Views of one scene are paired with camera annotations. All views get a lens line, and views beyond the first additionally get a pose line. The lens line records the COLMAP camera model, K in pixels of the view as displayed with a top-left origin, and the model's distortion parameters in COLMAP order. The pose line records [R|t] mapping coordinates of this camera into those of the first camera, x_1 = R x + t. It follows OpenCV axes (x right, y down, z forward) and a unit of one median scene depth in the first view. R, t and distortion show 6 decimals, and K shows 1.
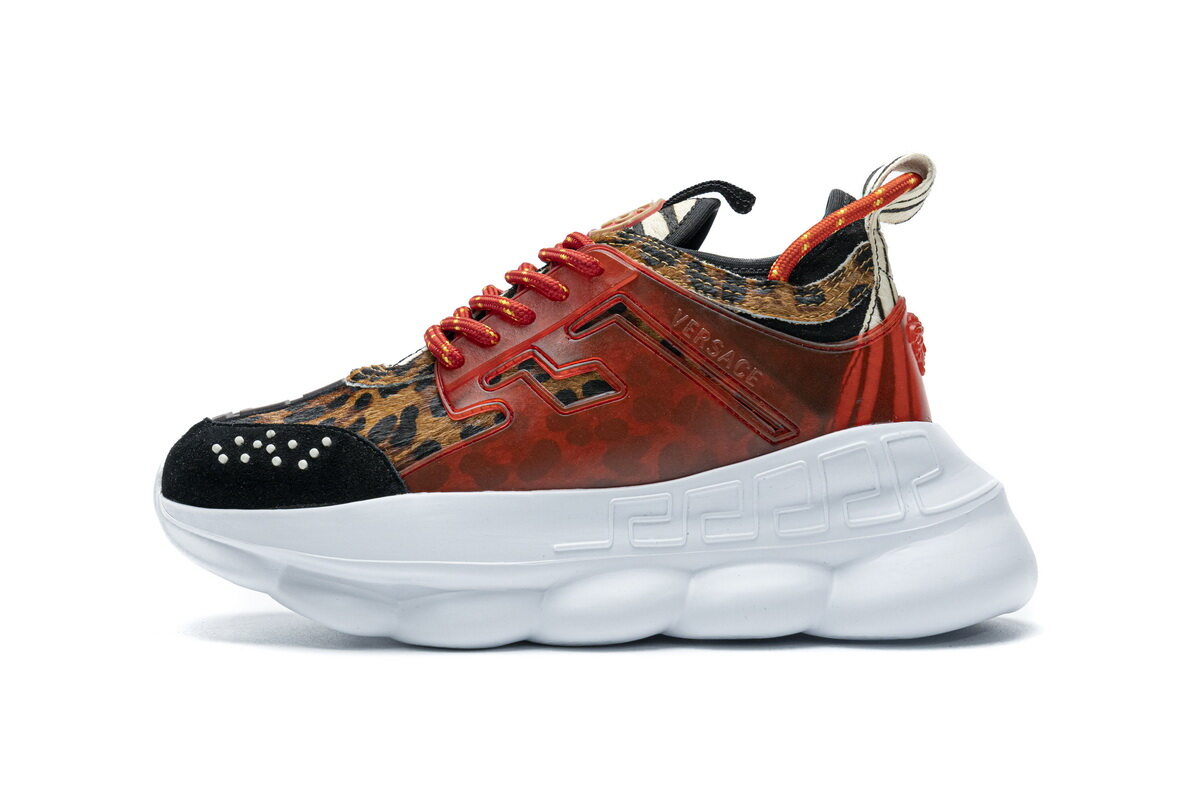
lens RADIAL K [[2308.1, 0, 600.0], [0, 2308.1, 400.0], [0, 0, 1]] dist [0.017978, 0.029750]
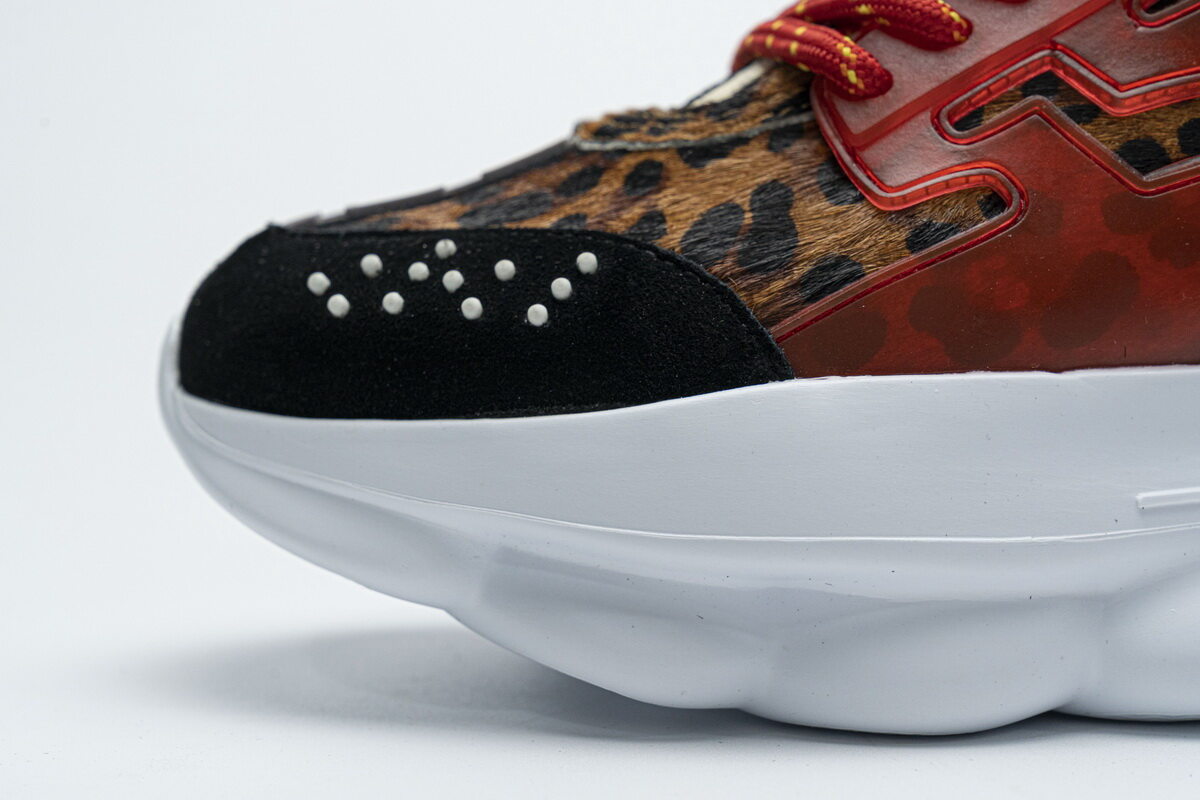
lens RADIAL K [[2308.1, 0, 600.0], [0, 2308.1, 400.0], [0, 0, 1]] dist [0.017978, 0.029750]
pose [[0.995702, -0.009597, 0.092119, -0.156861], [0.006193, 0.999290, 0.037170, 0.027823], [-0.092411, -0.036439, 0.995054, 0.566843]]
